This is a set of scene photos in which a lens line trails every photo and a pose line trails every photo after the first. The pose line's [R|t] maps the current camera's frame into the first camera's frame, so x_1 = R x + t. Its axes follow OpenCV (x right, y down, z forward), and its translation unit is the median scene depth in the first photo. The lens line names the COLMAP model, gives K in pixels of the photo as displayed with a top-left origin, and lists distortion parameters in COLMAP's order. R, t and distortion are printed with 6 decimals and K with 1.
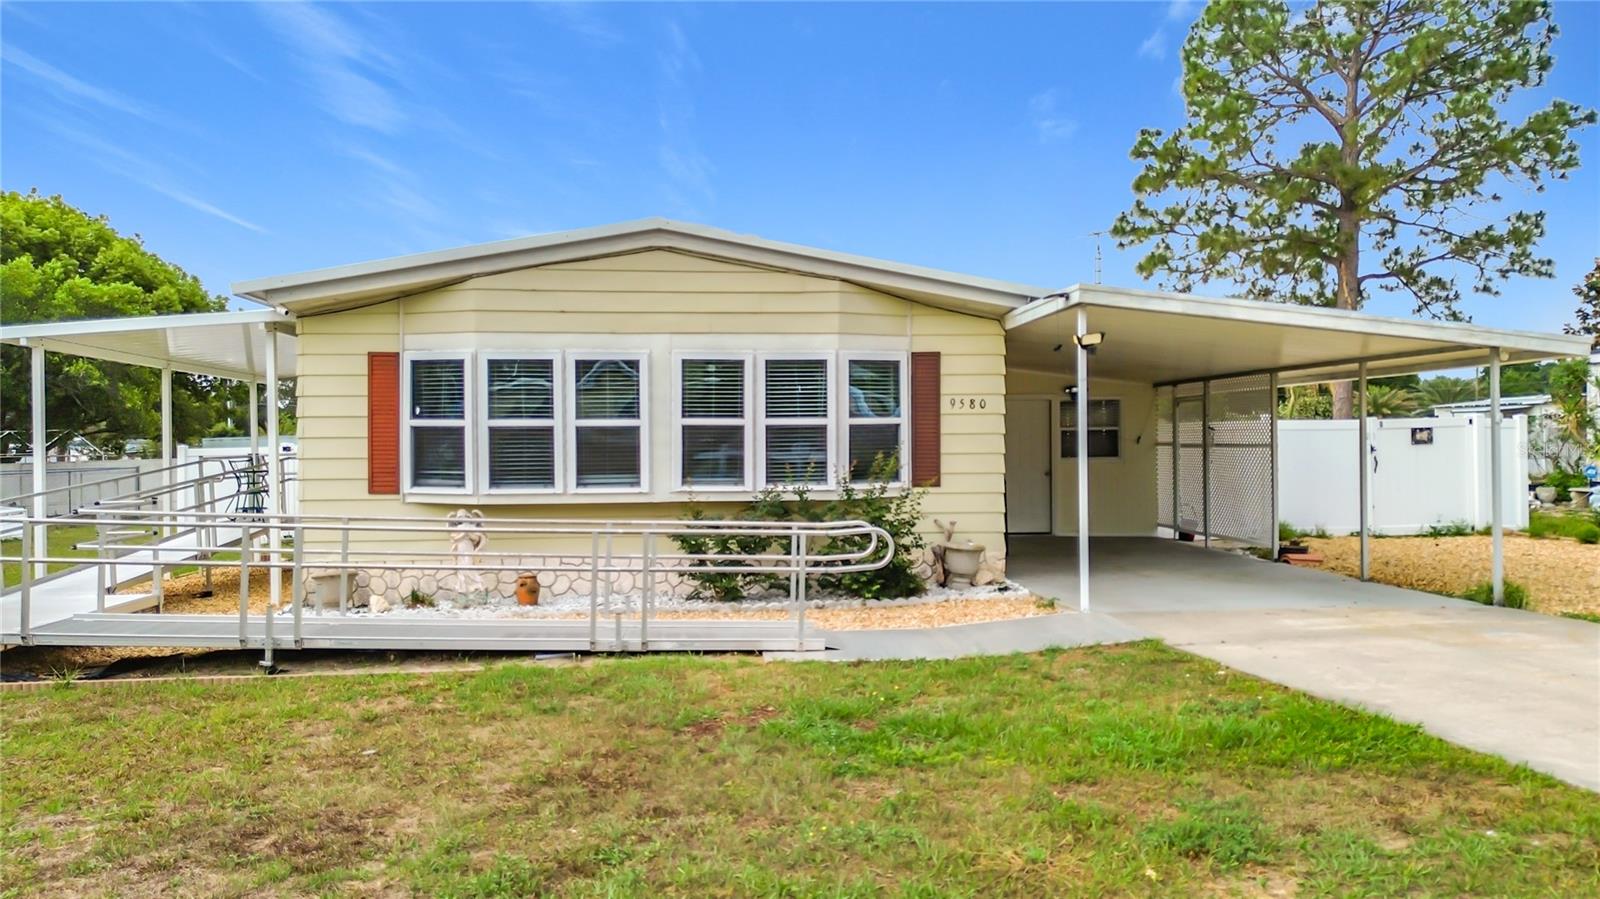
lens RADIAL K [[1159.3, 0, 798.3], [0, 1159.3, 459.3], [0, 0, 1]] dist [0.069087, -0.097140]
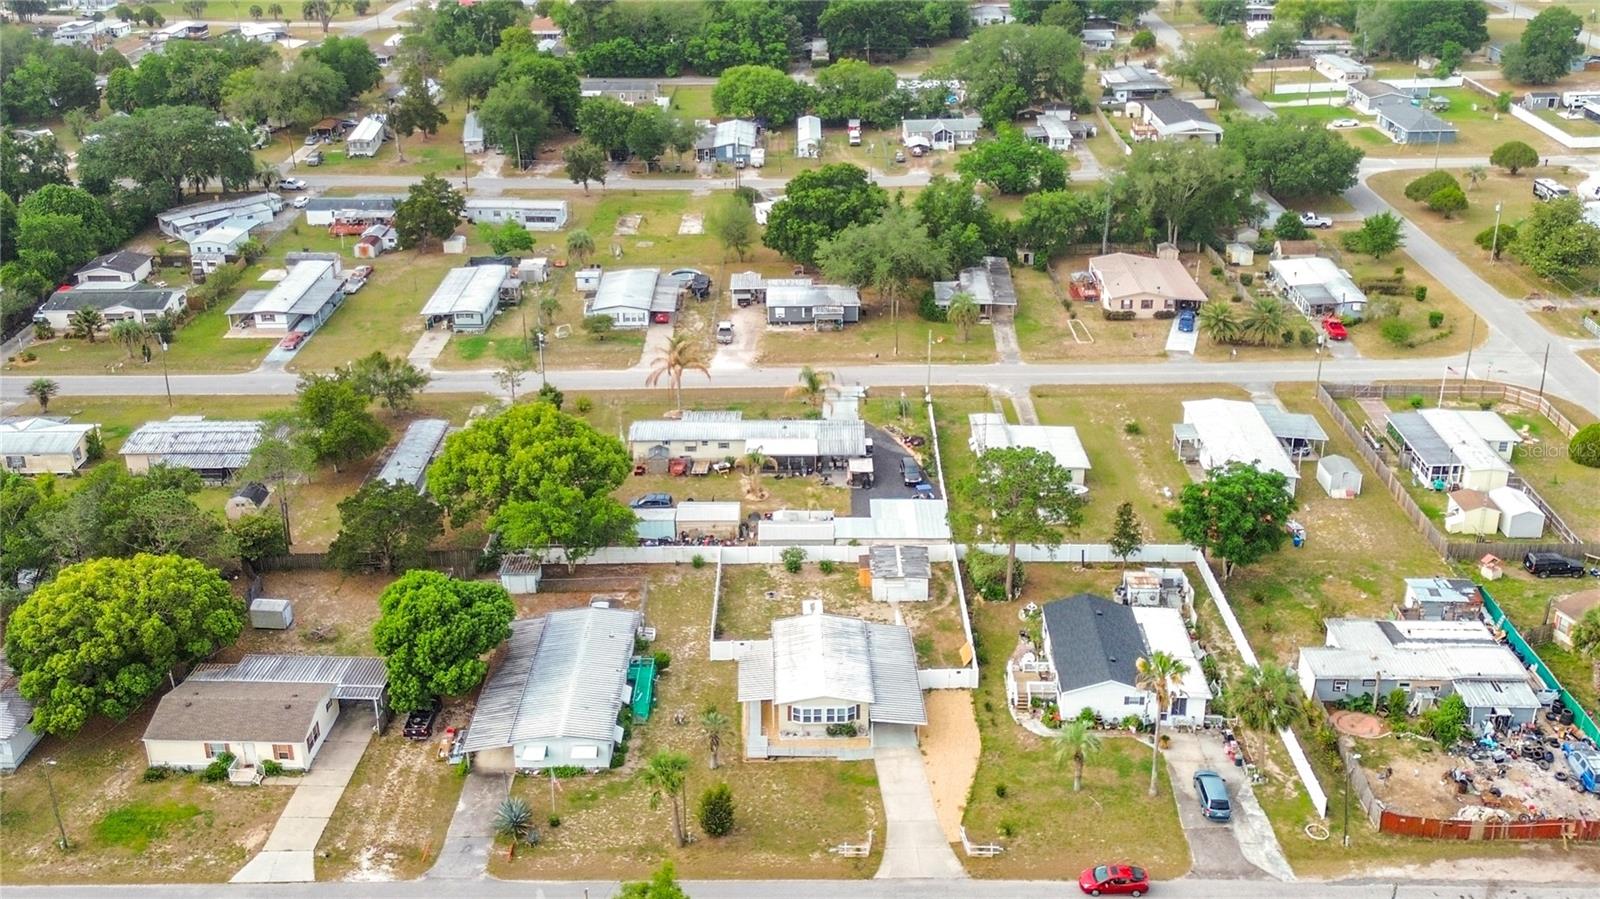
lens RADIAL K [[1475.9, 0, 775.4], [0, 1475.9, 310.5], [0, 0, 1]] dist [0.124005, -0.270660]
pose [[0.997859, 0.014789, -0.063702, 0.159556], [0.007946, 0.939453, 0.342585, -6.170634], [0.064912, -0.342357, 0.937325, -7.688037]]
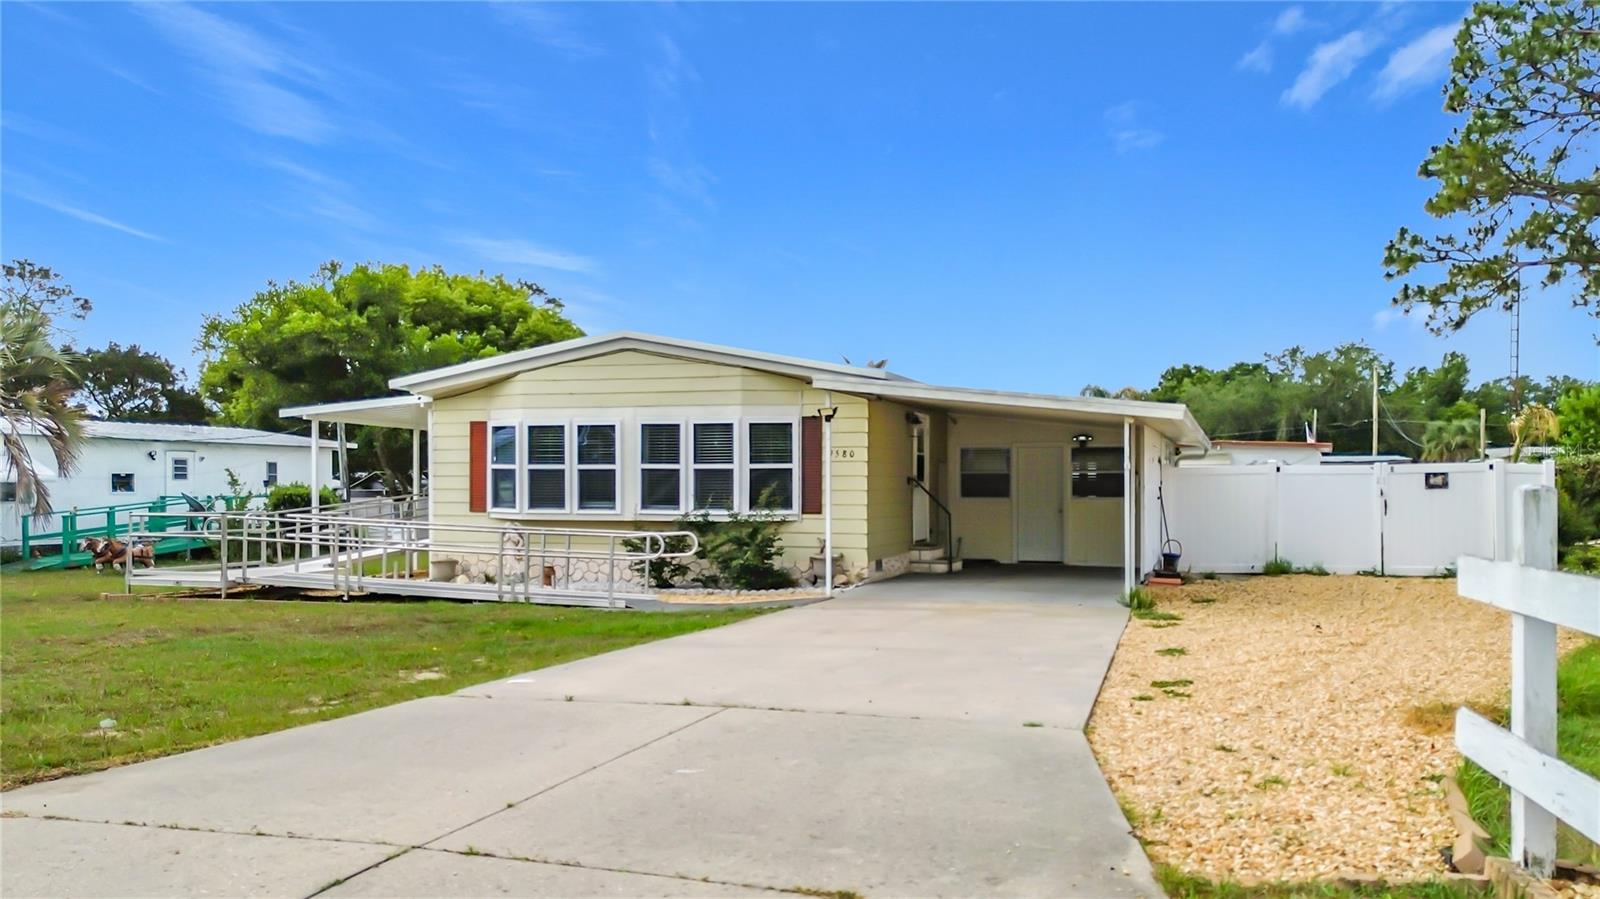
lens RADIAL K [[1294.1, 0, 835.3], [0, 1294.1, 489.0], [0, 0, 1]] dist [0.047375, -0.045362]
pose [[0.927697, 0.009537, -0.373212, 0.738253], [-0.013483, 0.999877, -0.007966, 0.006143], [0.373090, 0.012422, 0.927712, -0.431463]]
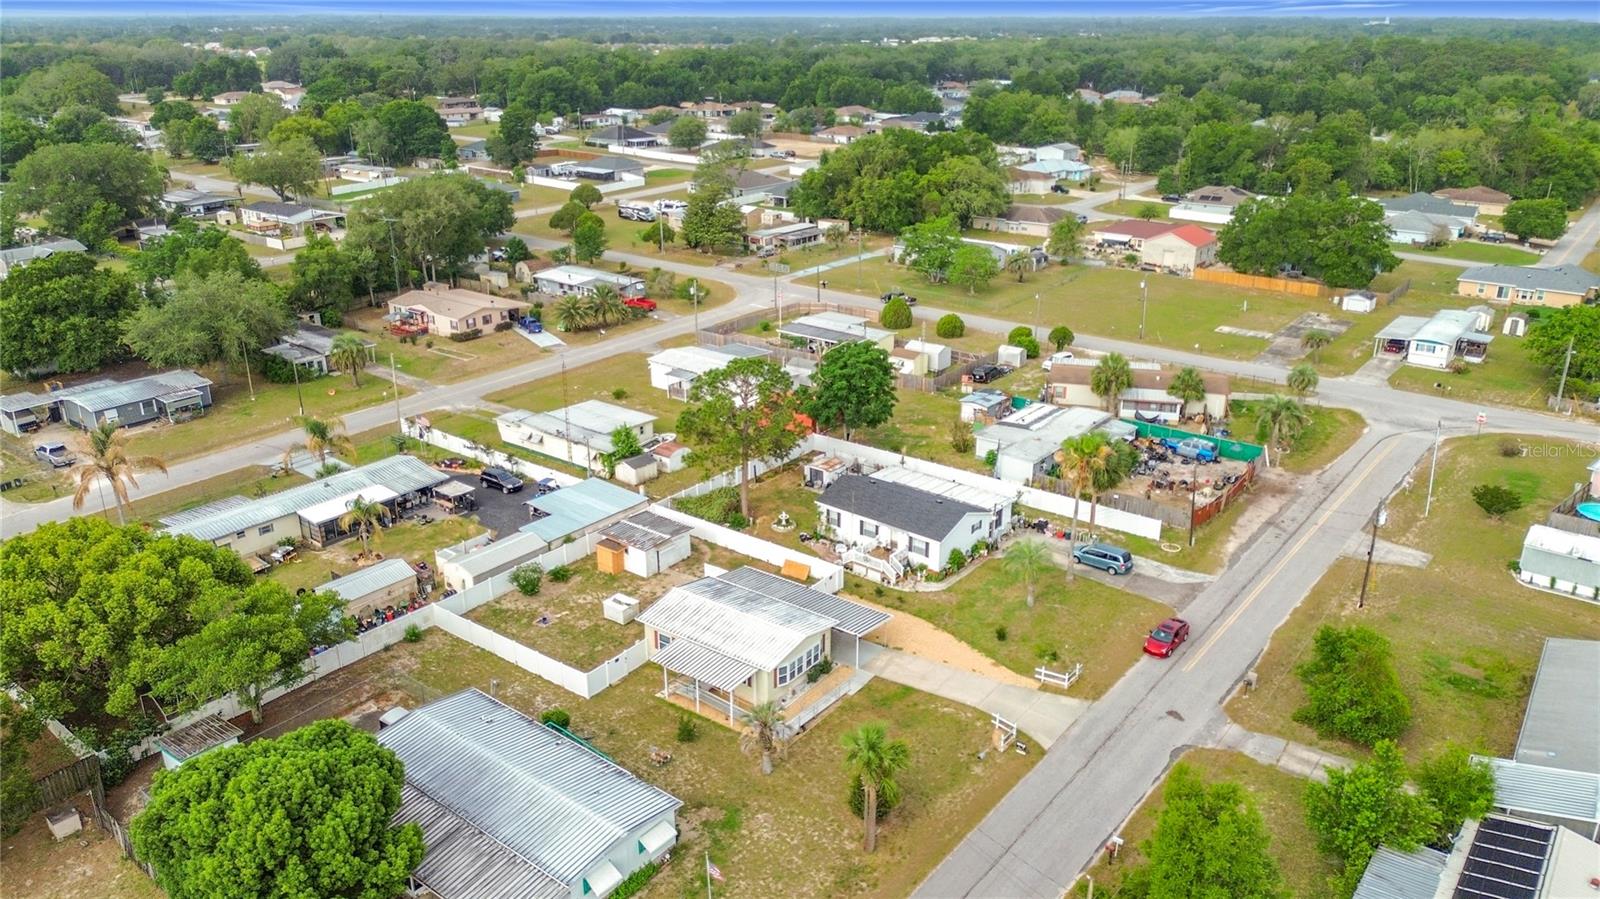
lens RADIAL K [[1148.2, 0, 796.3], [0, 1148.2, 455.5], [0, 0, 1]] dist [0.064864, -0.090914]
pose [[0.655712, -0.266637, 0.706361, -4.518278], [0.010277, 0.938630, 0.344774, -3.436877], [-0.754941, -0.218813, 0.618211, -2.811909]]
